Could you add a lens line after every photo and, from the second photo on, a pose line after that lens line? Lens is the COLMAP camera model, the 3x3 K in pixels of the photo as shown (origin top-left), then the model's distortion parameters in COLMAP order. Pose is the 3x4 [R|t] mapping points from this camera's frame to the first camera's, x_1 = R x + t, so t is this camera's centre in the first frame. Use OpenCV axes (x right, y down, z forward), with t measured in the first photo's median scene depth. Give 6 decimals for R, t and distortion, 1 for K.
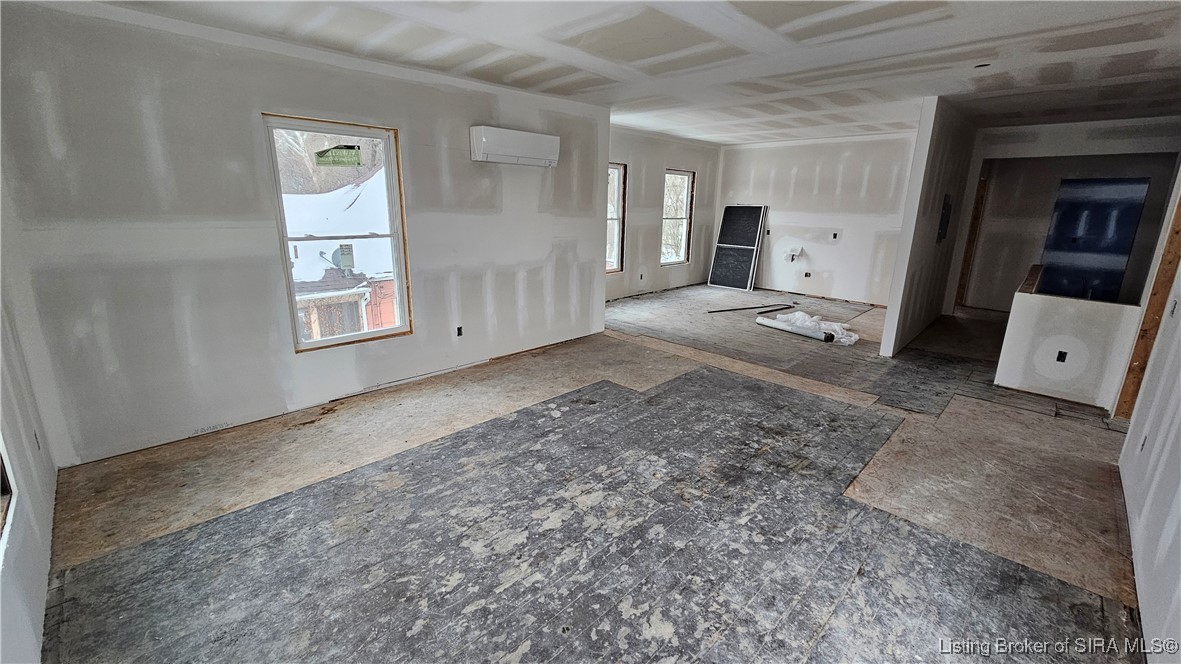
lens RADIAL K [[484.6, 0, 587.1], [0, 484.6, 327.2], [0, 0, 1]] dist [0.003337, 0.000755]
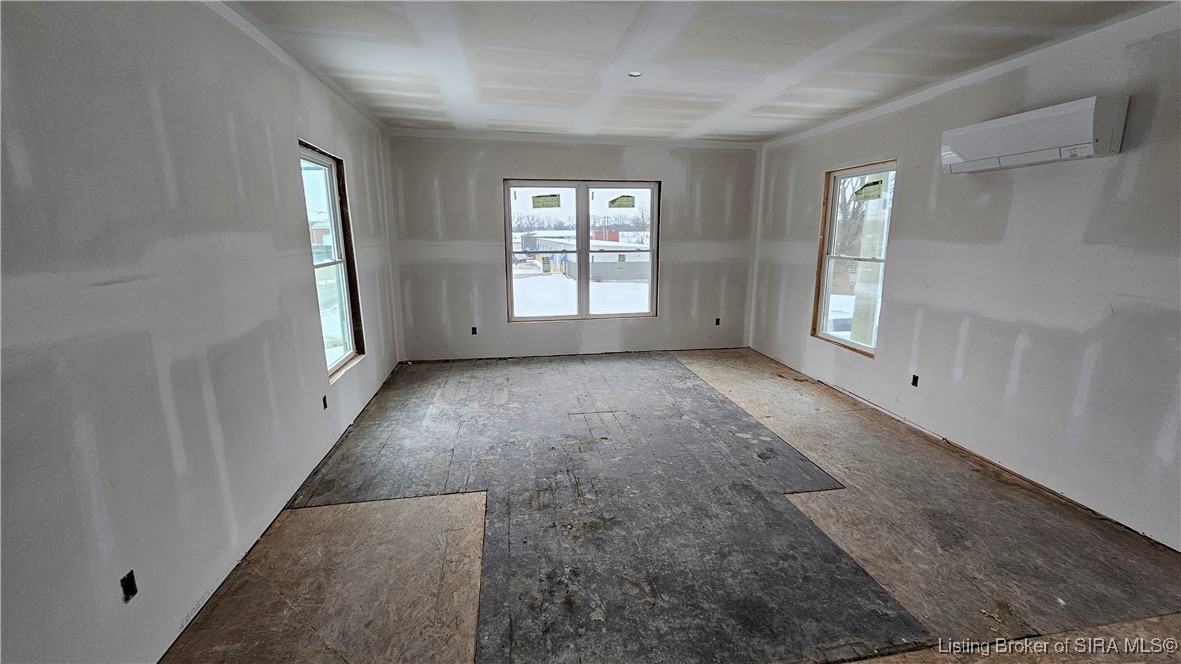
lens RADIAL K [[484.6, 0, 599.9], [0, 484.6, 326.8], [0, 0, 1]] dist [0.003337, 0.000755]
pose [[-0.568570, 0.146040, -0.809568, 0.979971], [-0.209200, 0.926094, 0.313984, -0.312676], [0.795590, 0.347883, -0.495997, 1.311859]]
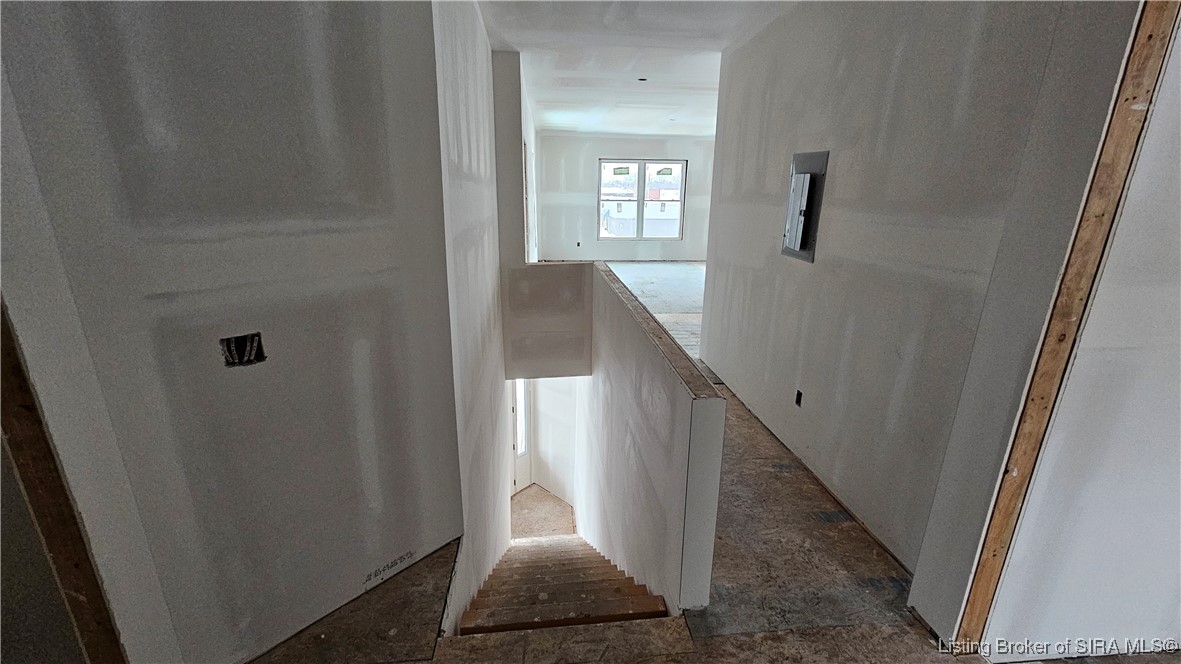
lens RADIAL K [[484.6, 0, 594.0], [0, 484.6, 311.4], [0, 0, 1]] dist [0.003337, 0.000755]
pose [[-0.621883, 0.185369, -0.760854, 2.206171], [-0.214848, 0.893915, 0.393392, -0.517108], [0.753061, 0.408112, -0.516085, 1.944987]]
